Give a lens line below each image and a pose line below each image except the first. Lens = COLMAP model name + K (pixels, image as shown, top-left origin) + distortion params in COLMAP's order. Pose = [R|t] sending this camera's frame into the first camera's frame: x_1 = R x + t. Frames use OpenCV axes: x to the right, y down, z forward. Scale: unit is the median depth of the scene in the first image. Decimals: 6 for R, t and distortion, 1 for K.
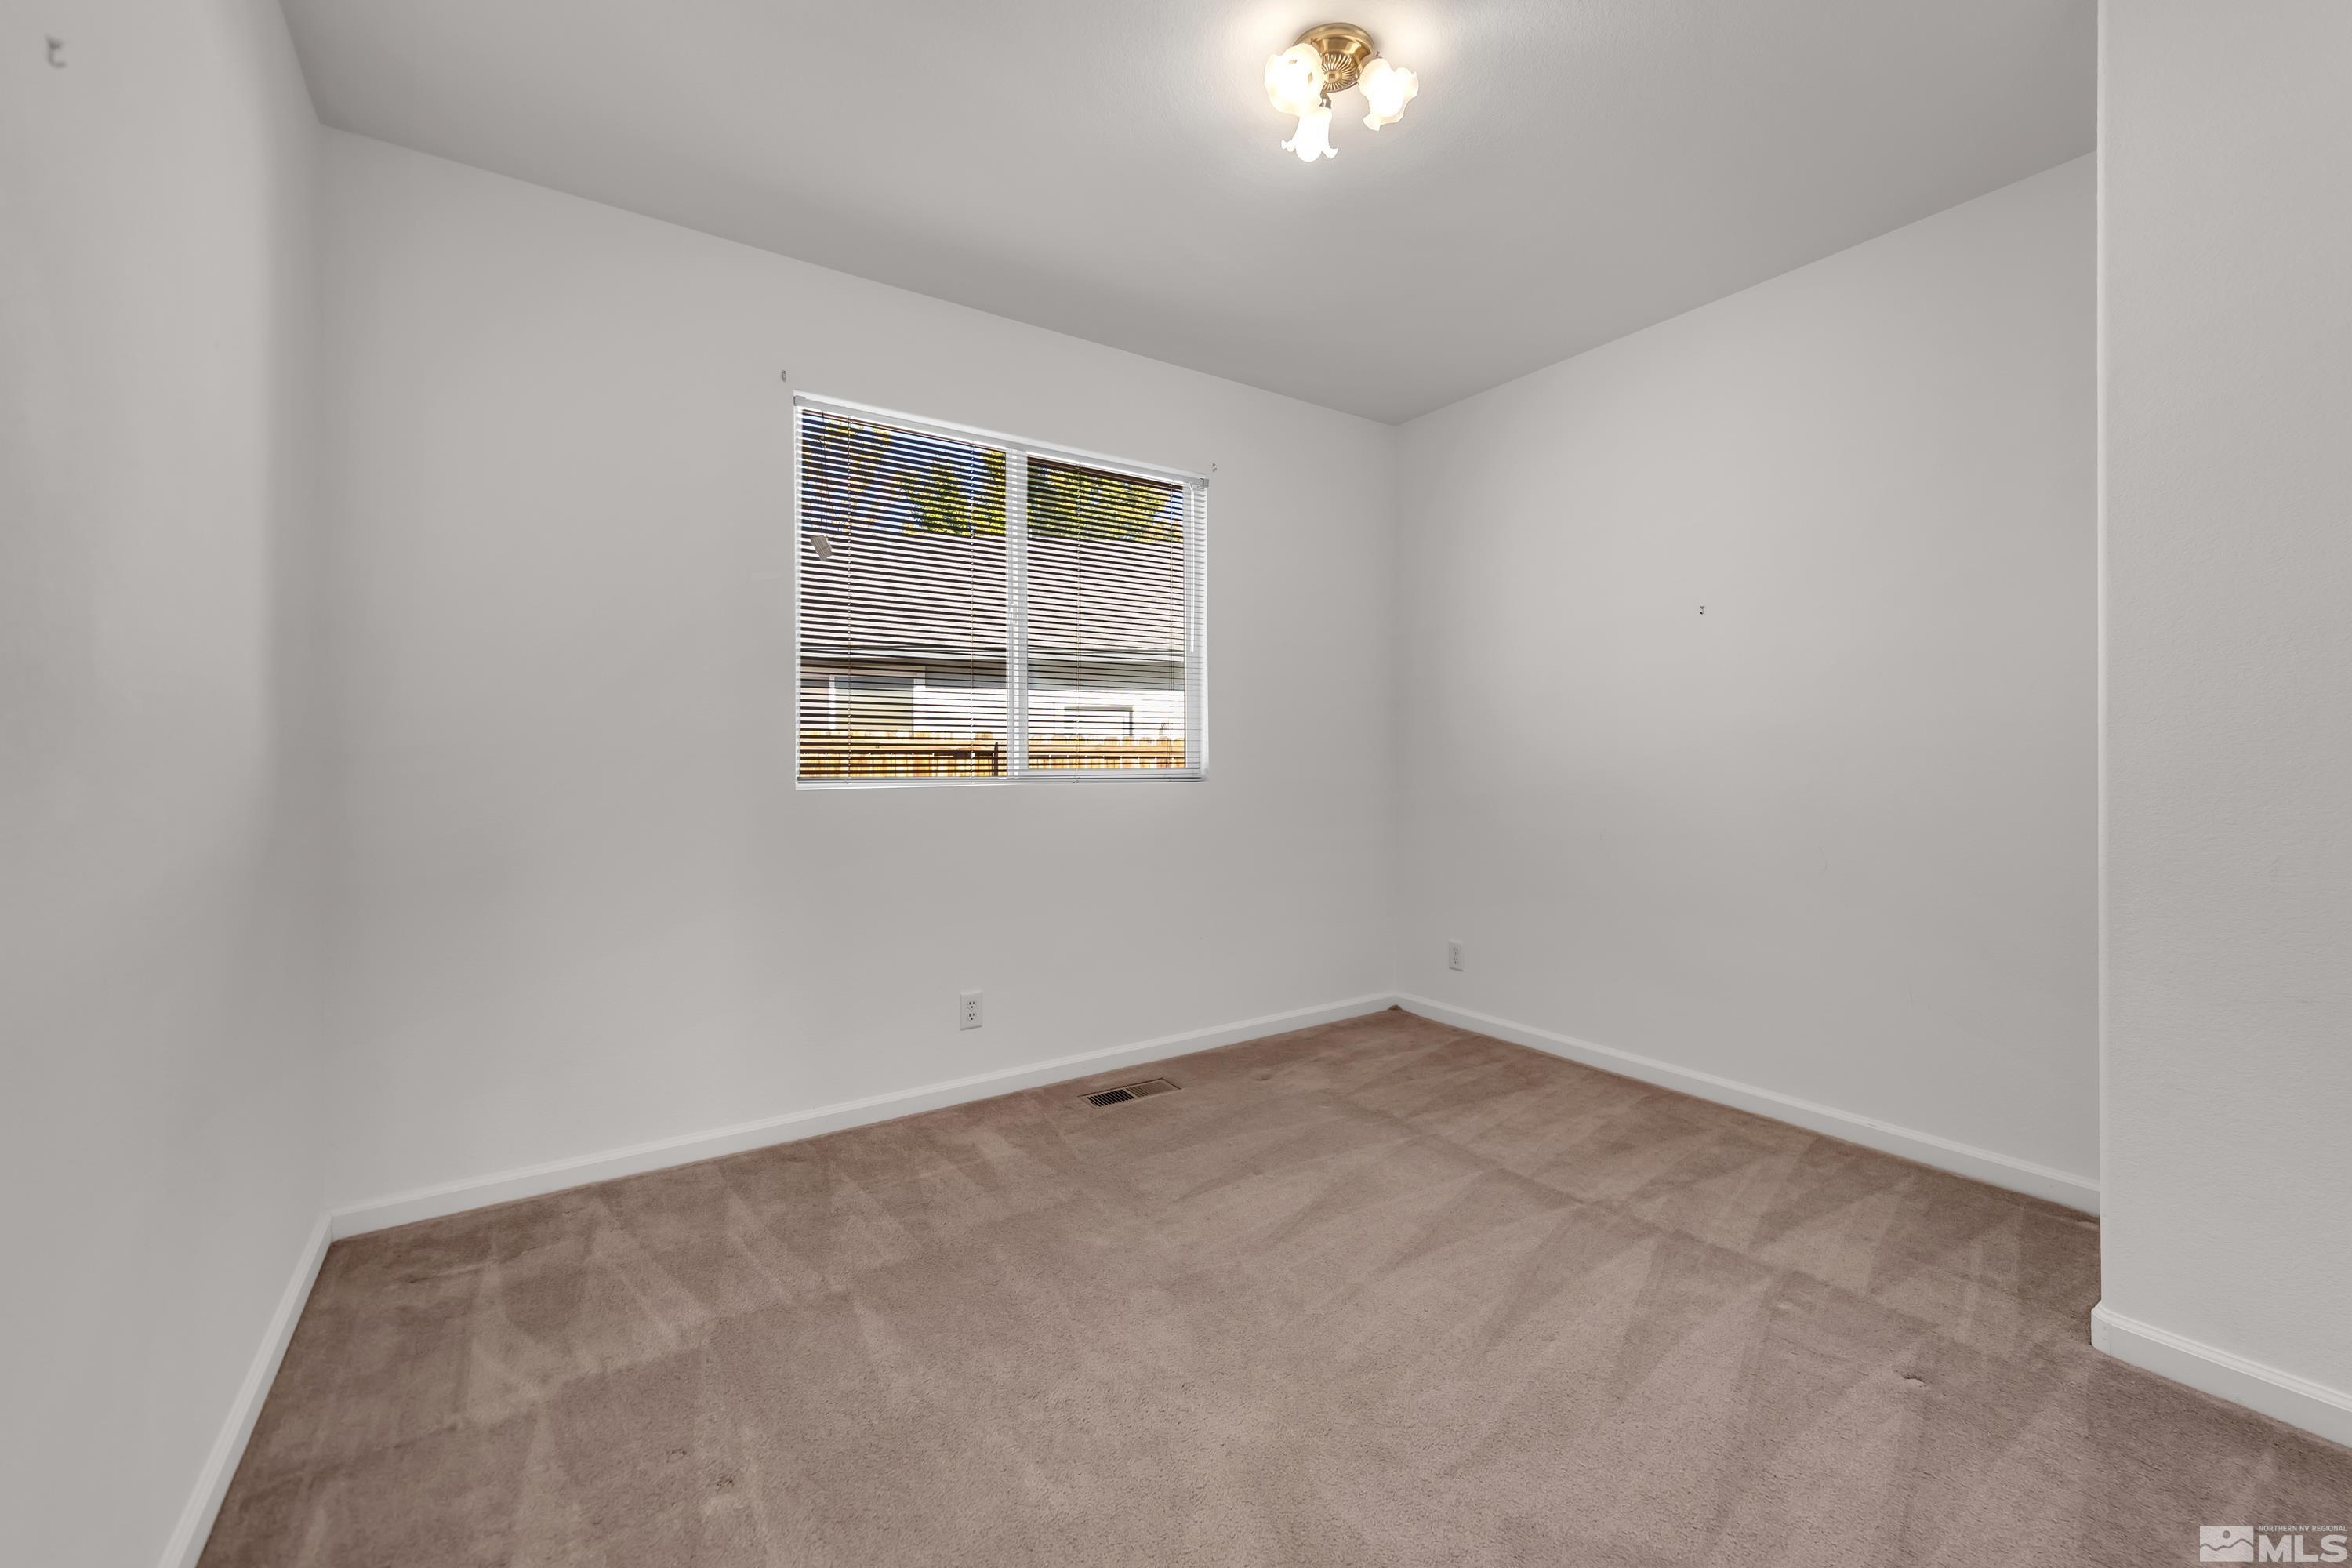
lens RADIAL K [[906.1, 0, 1176.6], [0, 906.1, 771.9], [0, 0, 1]] dist [0.003645, -0.000646]
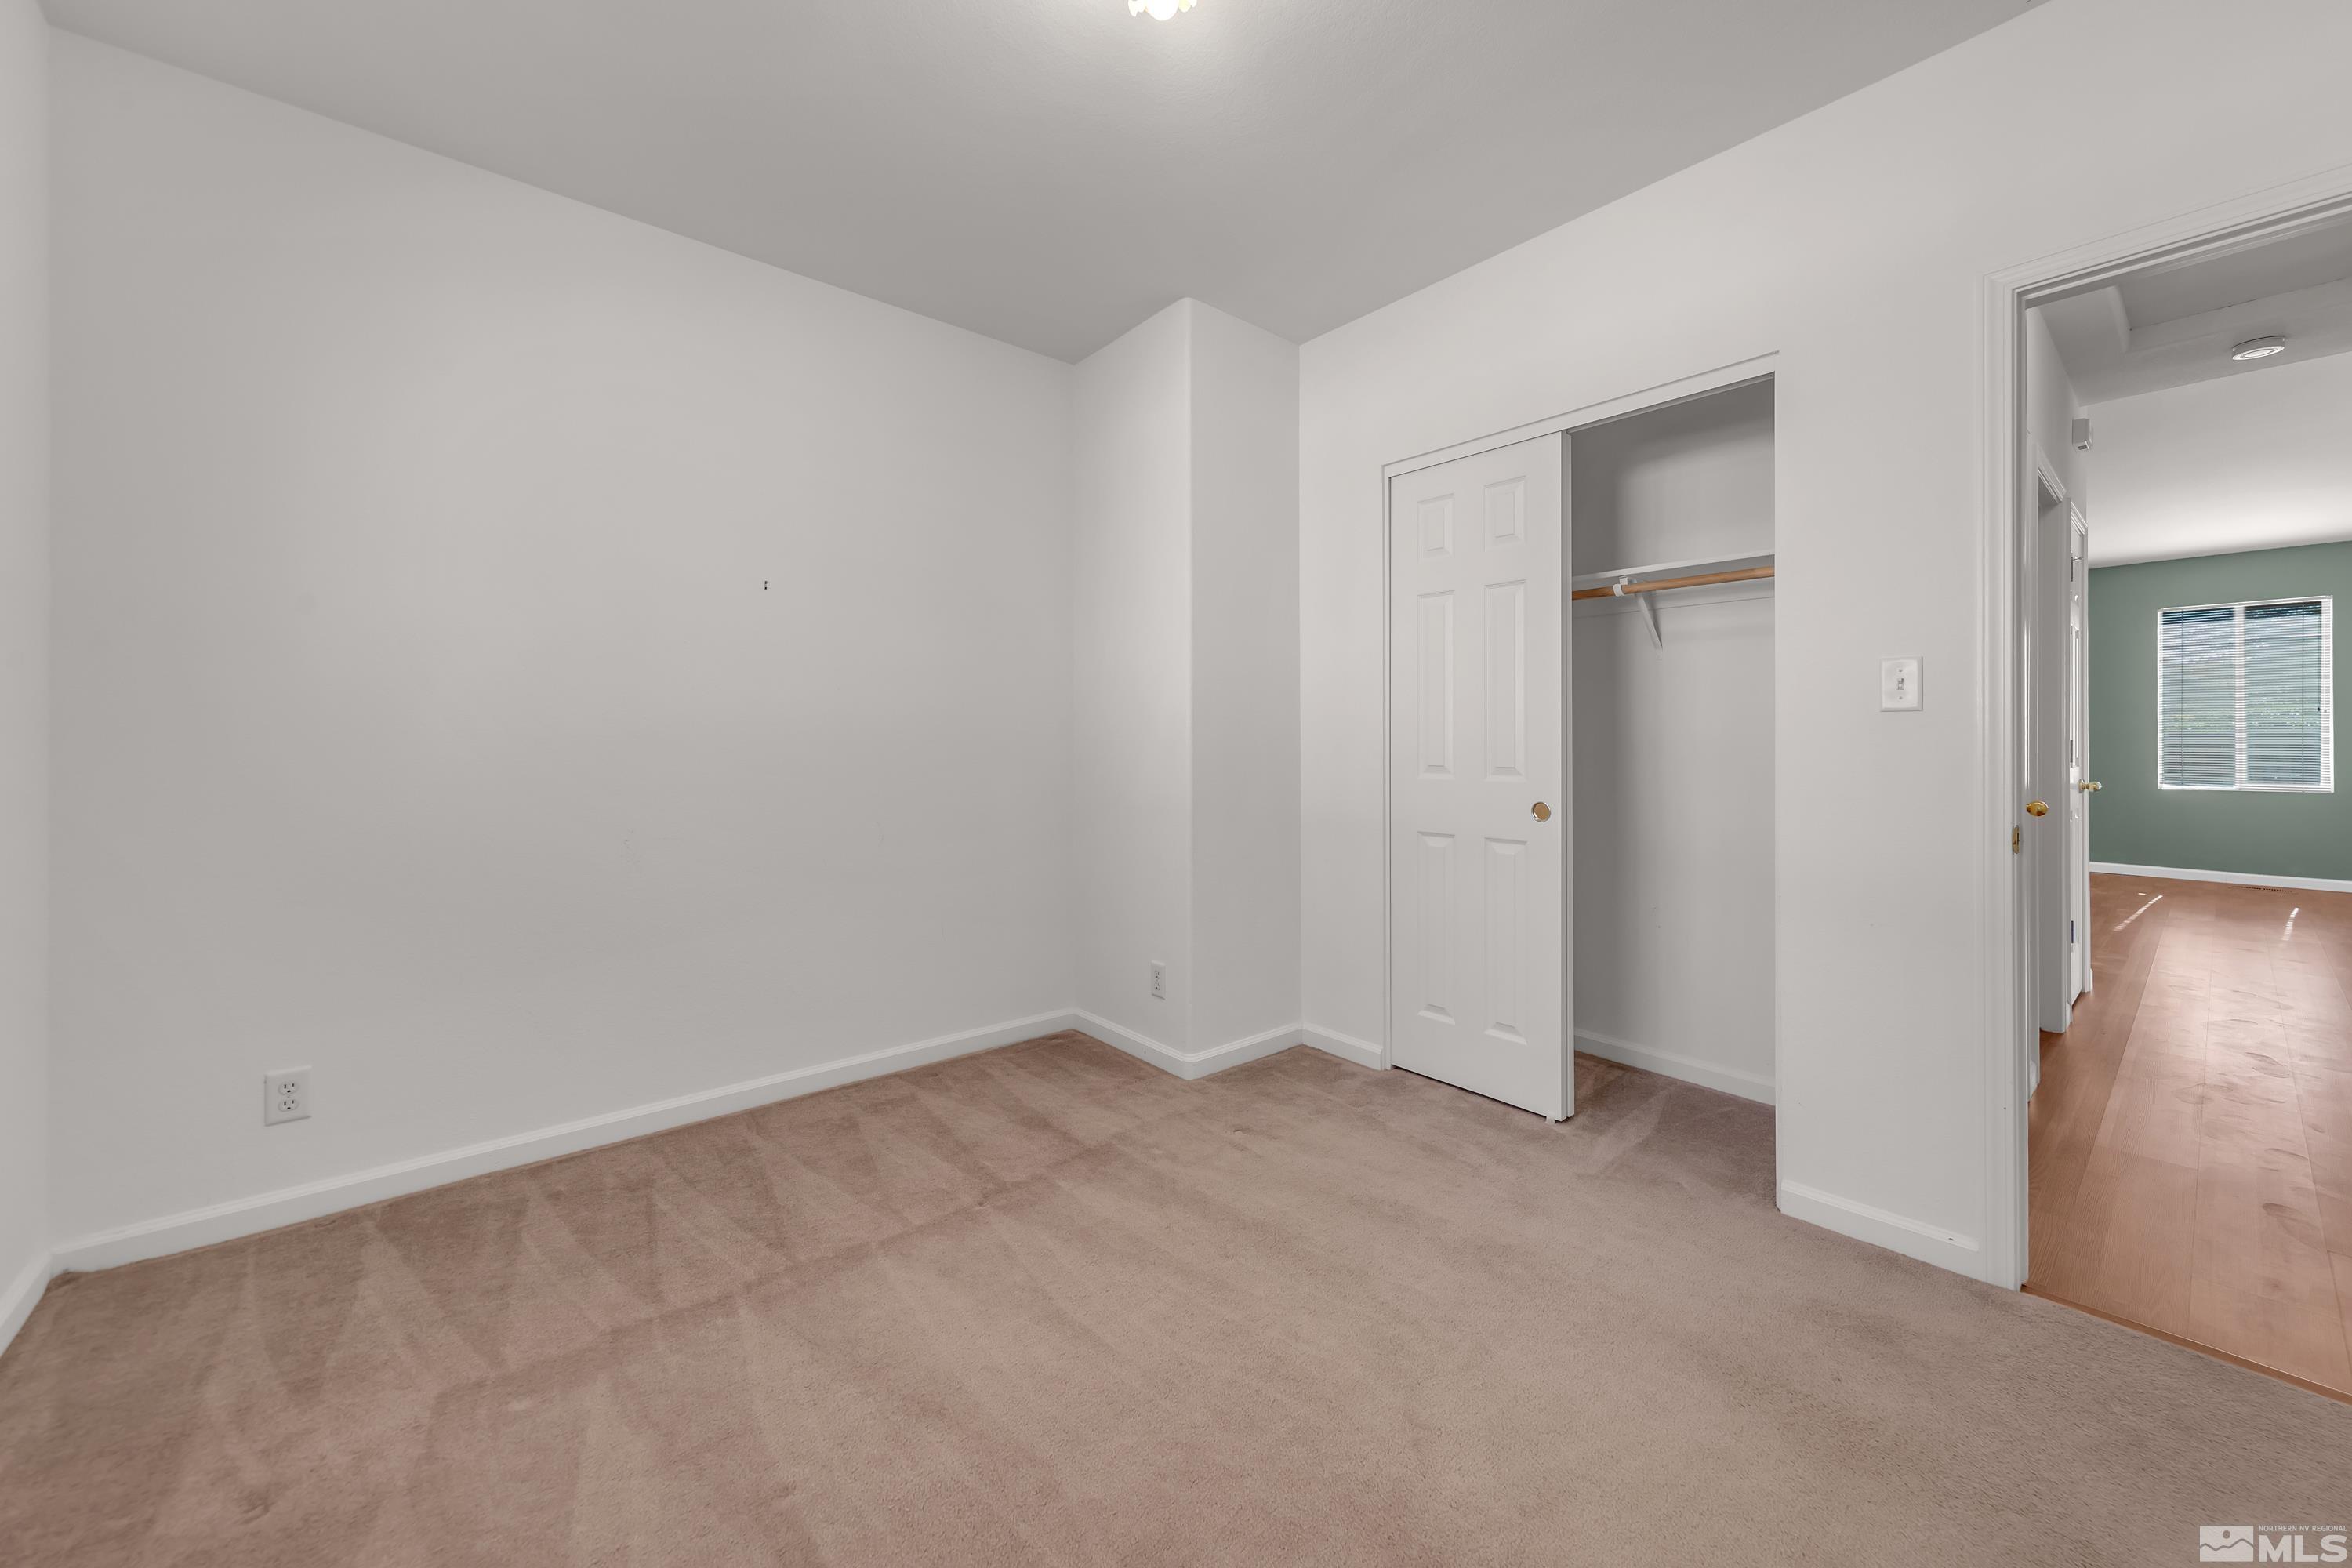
lens RADIAL K [[906.1, 0, 1187.8], [0, 906.1, 761.8], [0, 0, 1]] dist [0.003645, -0.000646]
pose [[-0.109522, -0.011110, 0.993922, -0.389113], [0.028274, 0.999498, 0.014288, 0.011763], [-0.993582, 0.029667, -0.109153, 0.686498]]
